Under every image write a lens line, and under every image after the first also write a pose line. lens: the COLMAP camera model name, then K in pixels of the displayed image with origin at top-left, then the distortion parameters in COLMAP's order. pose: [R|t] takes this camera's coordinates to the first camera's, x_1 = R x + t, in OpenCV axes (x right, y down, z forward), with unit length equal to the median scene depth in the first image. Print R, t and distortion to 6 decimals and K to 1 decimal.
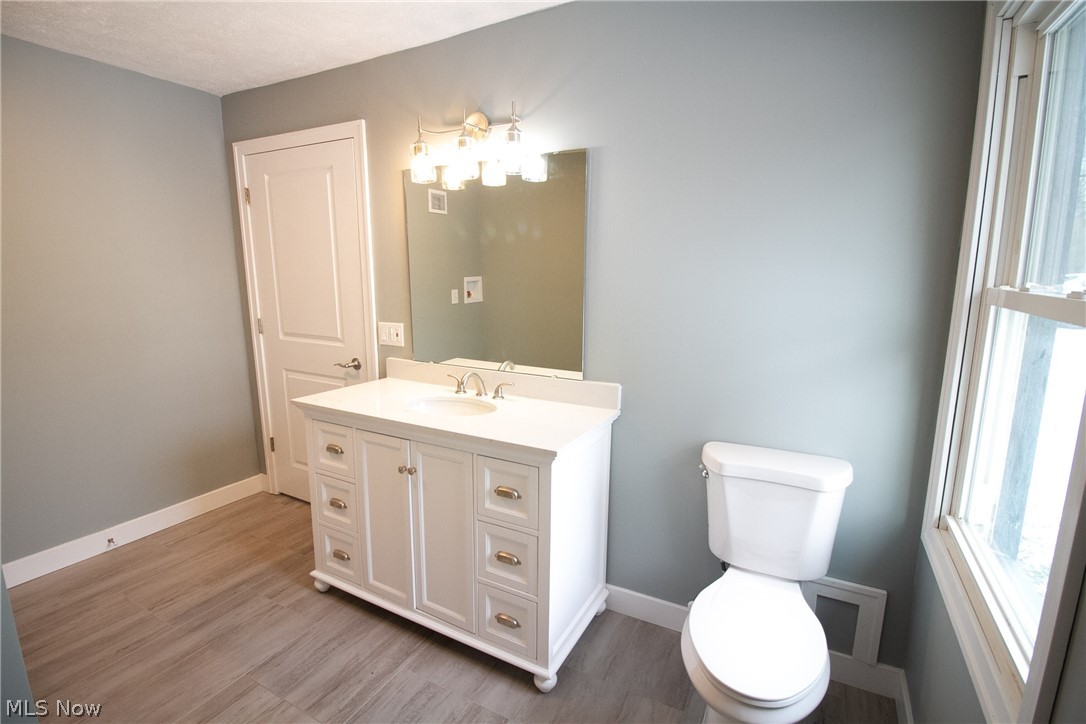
lens RADIAL K [[509.4, 0, 536.3], [0, 509.4, 359.2], [0, 0, 1]] dist [0.001461, -0.014629]
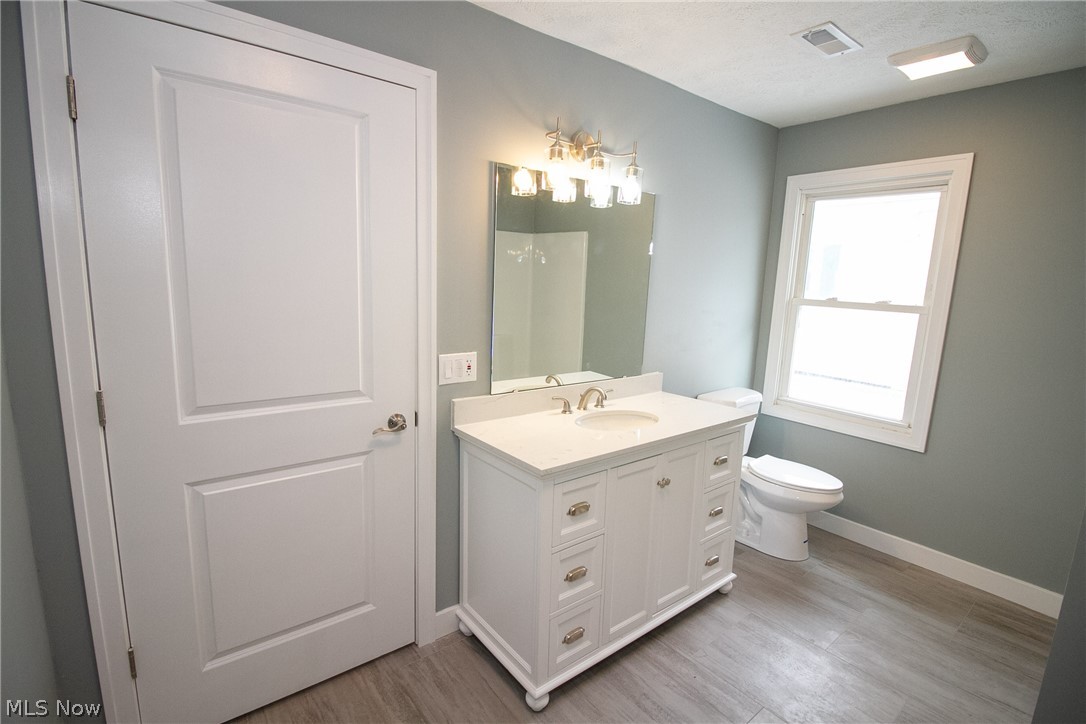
lens RADIAL K [[509.4, 0, 536.3], [0, 509.4, 359.2], [0, 0, 1]] dist [0.001461, -0.014629]
pose [[0.389314, -0.137524, 0.910781, -1.039681], [0.126388, 0.987415, 0.095071, -0.133604], [-0.912393, 0.078099, 0.401796, 0.655999]]
